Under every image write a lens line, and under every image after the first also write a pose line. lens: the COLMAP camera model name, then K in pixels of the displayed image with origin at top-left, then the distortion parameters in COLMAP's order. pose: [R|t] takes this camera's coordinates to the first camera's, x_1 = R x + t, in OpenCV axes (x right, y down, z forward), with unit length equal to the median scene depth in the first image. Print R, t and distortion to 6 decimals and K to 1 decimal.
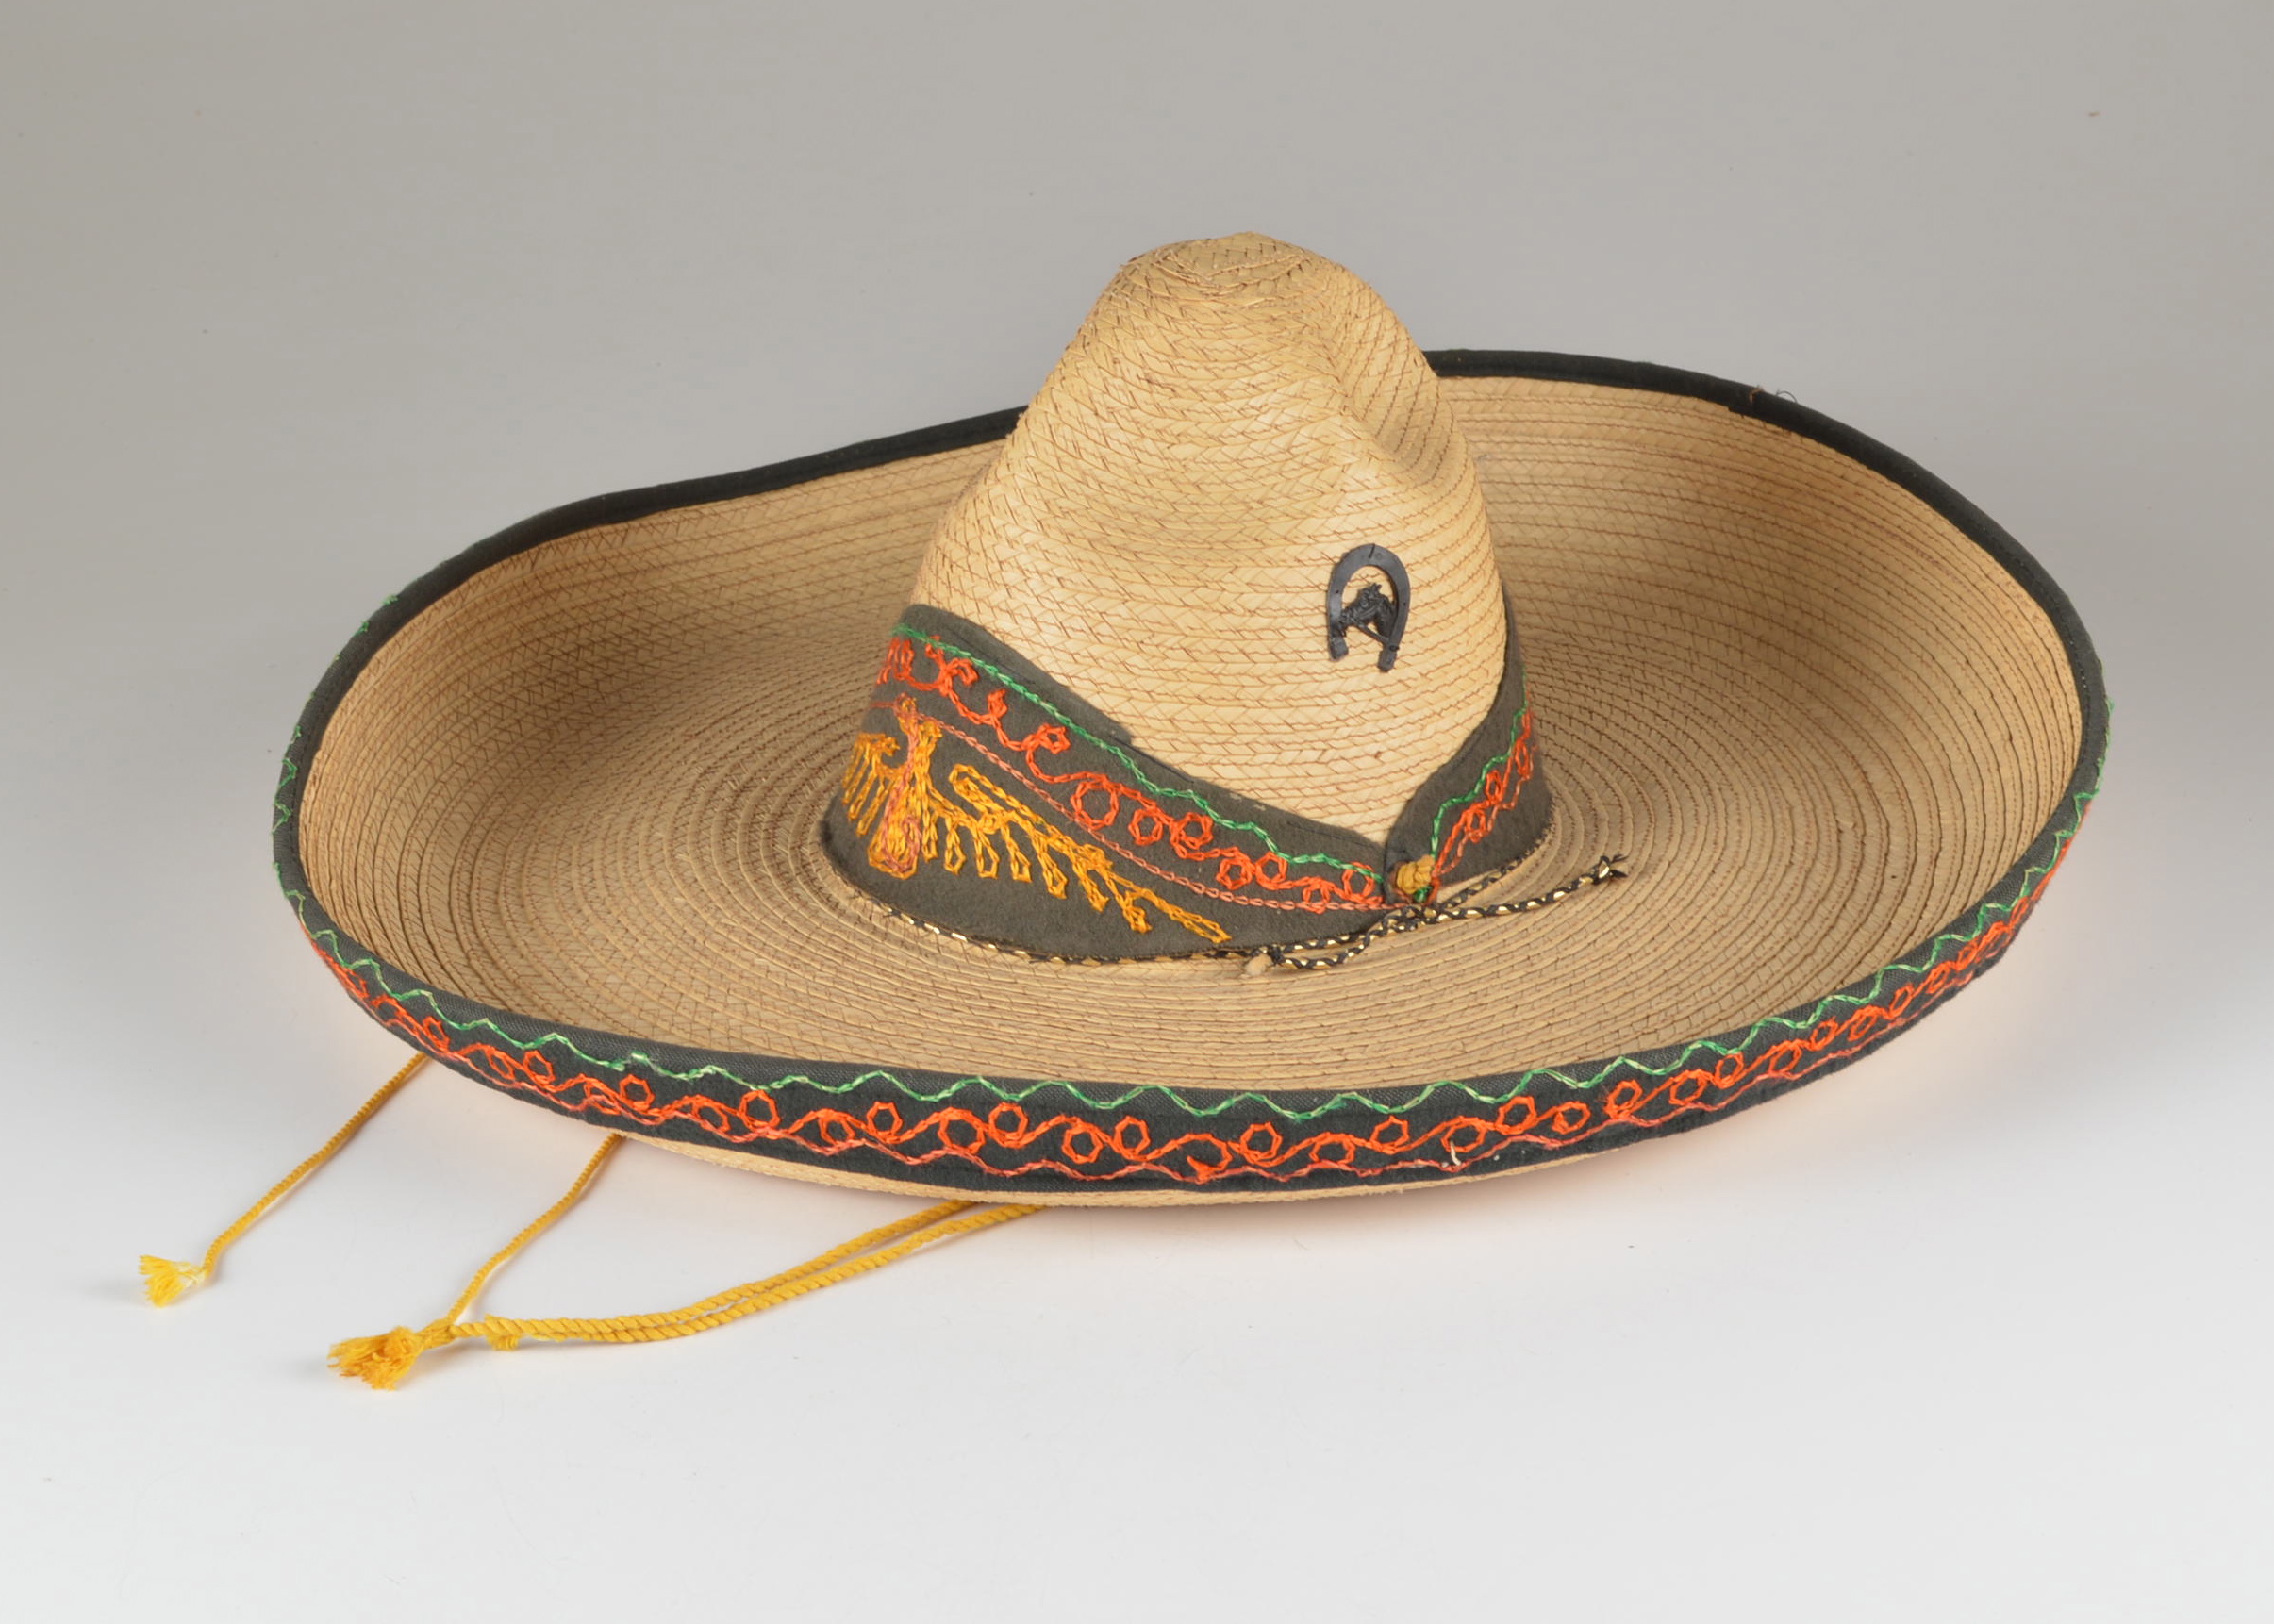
lens RADIAL K [[6026.7, 0, 1137.0], [0, 6026.7, 812.0], [0, 0, 1]] dist [-0.359946, -0.546868]
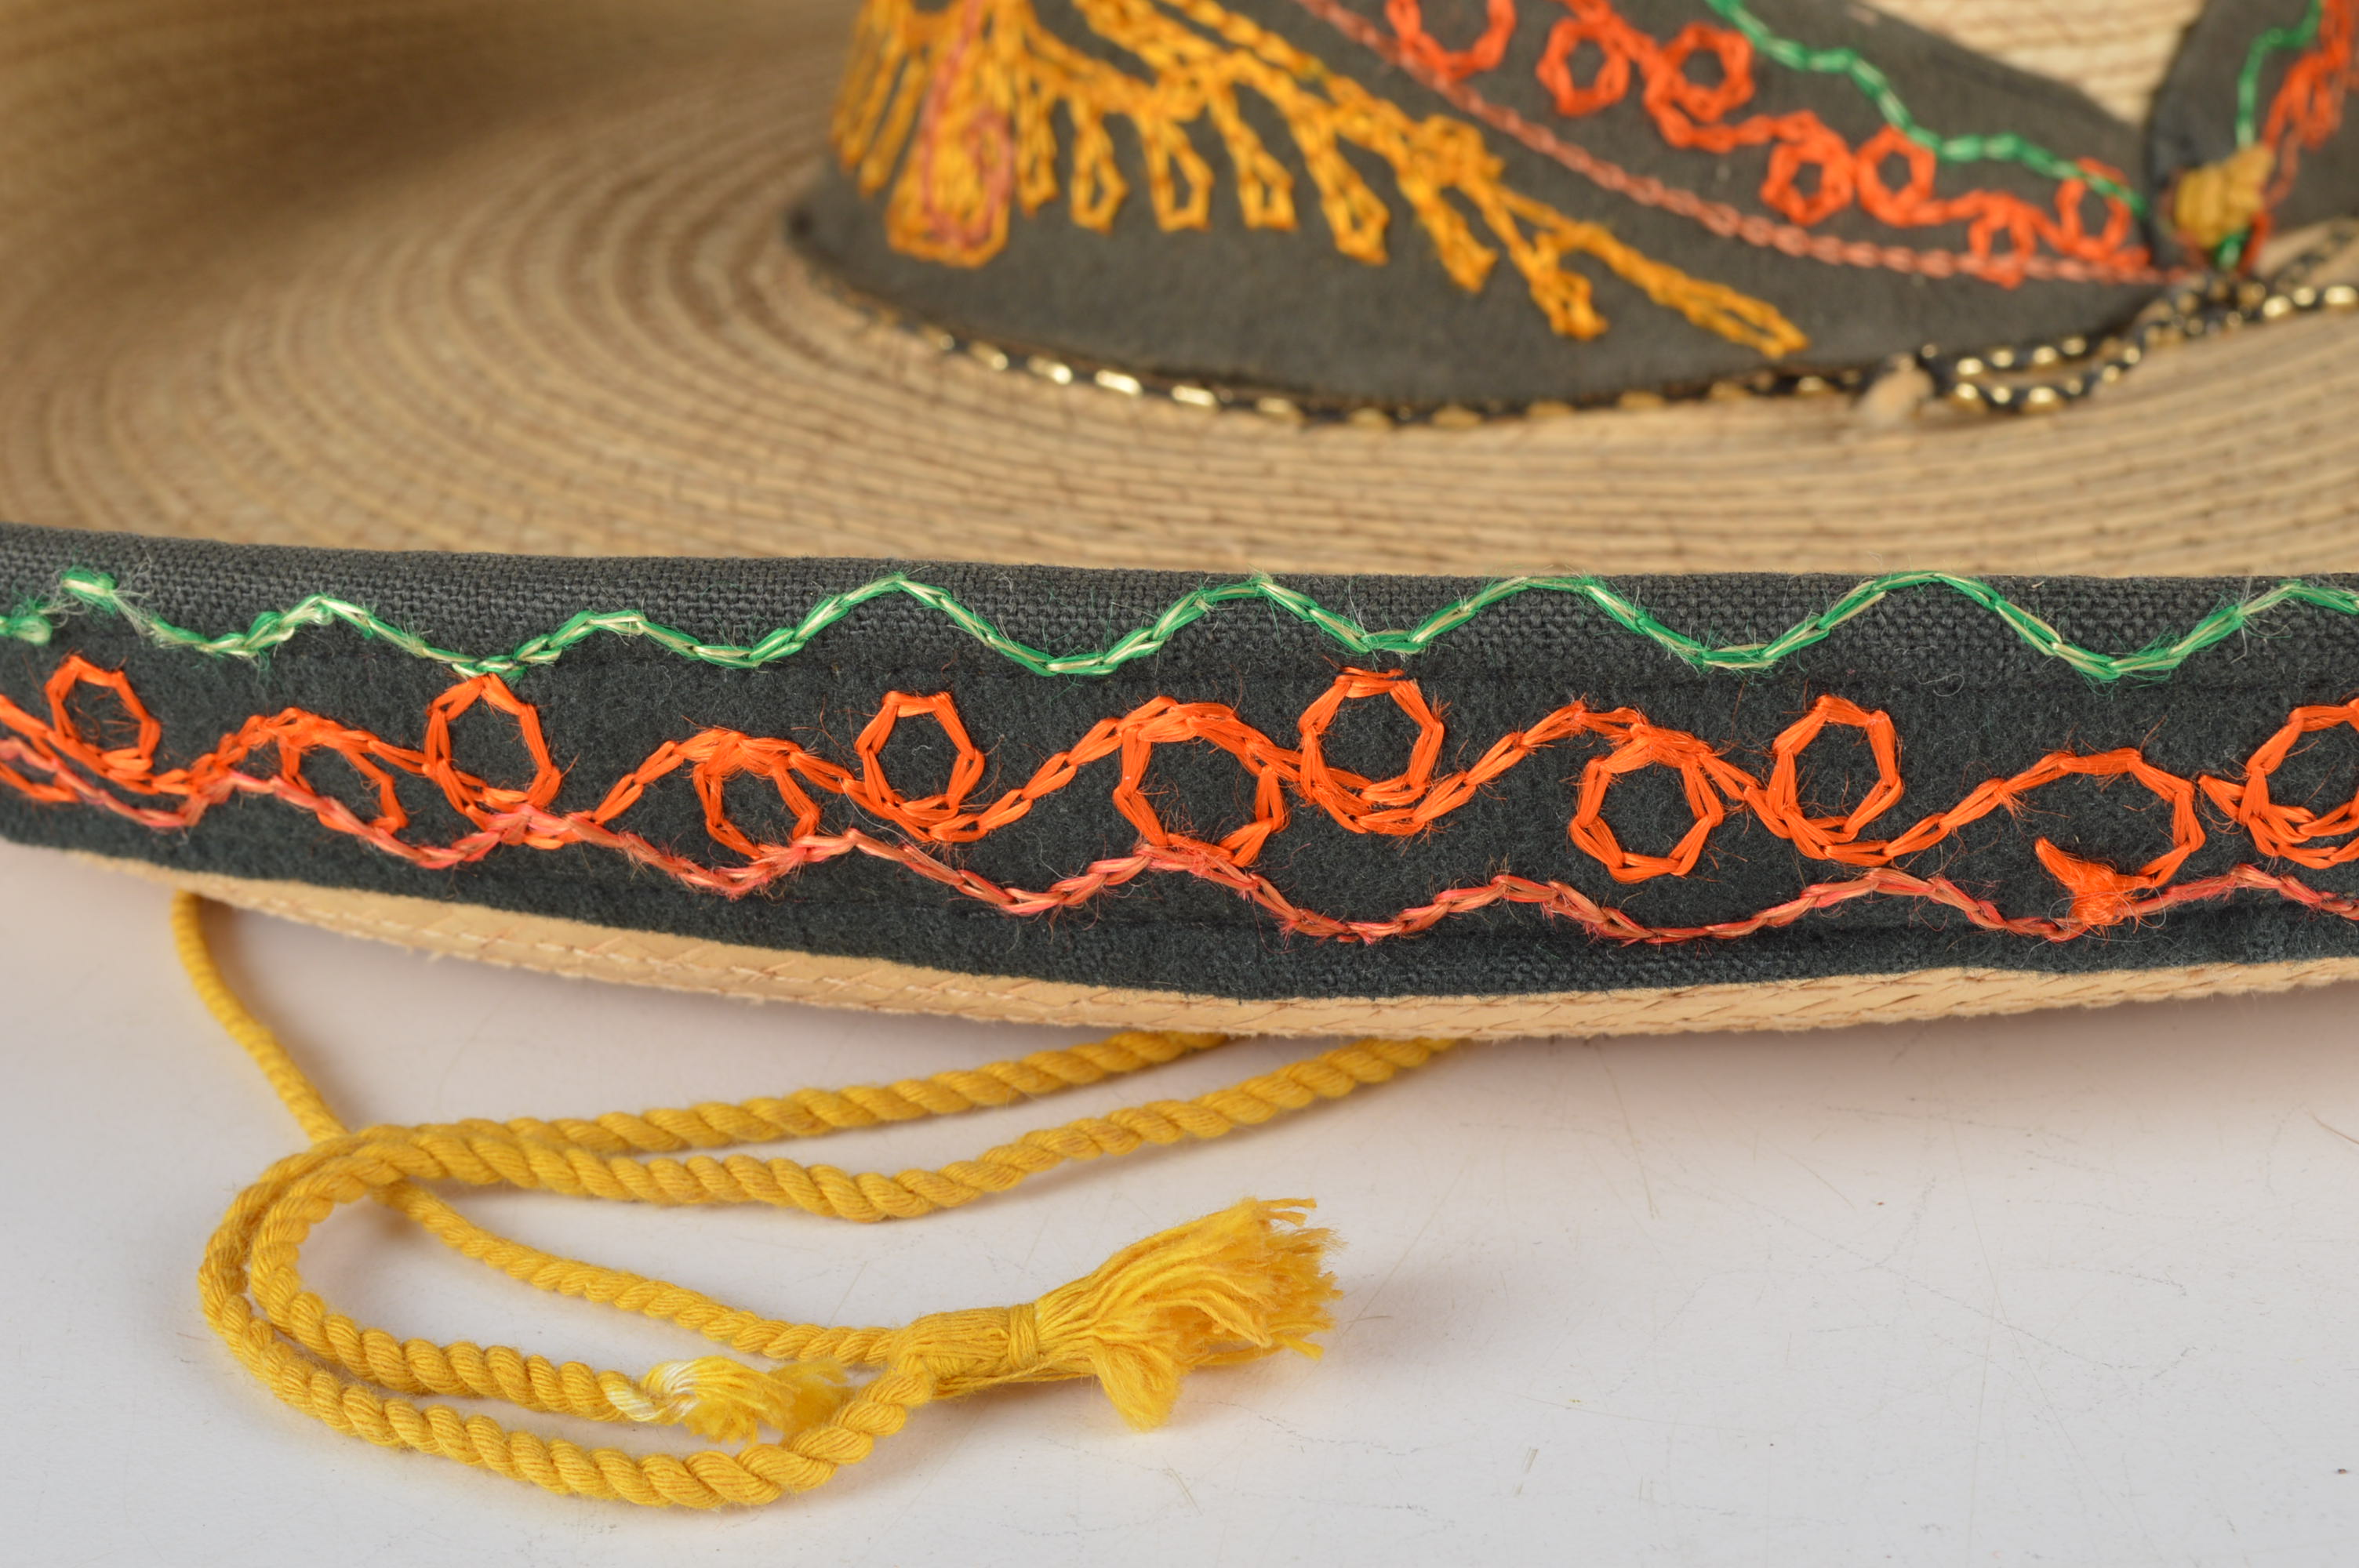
lens RADIAL K [[3711.1, 0, 1125.6], [0, 3711.1, 620.1], [0, 0, 1]] dist [-0.035104, -0.073082]
pose [[0.999313, -0.037001, -0.002285, -0.029063], [0.036846, 0.998133, -0.048713, 0.048965], [0.004083, 0.048595, 0.998810, 0.755033]]
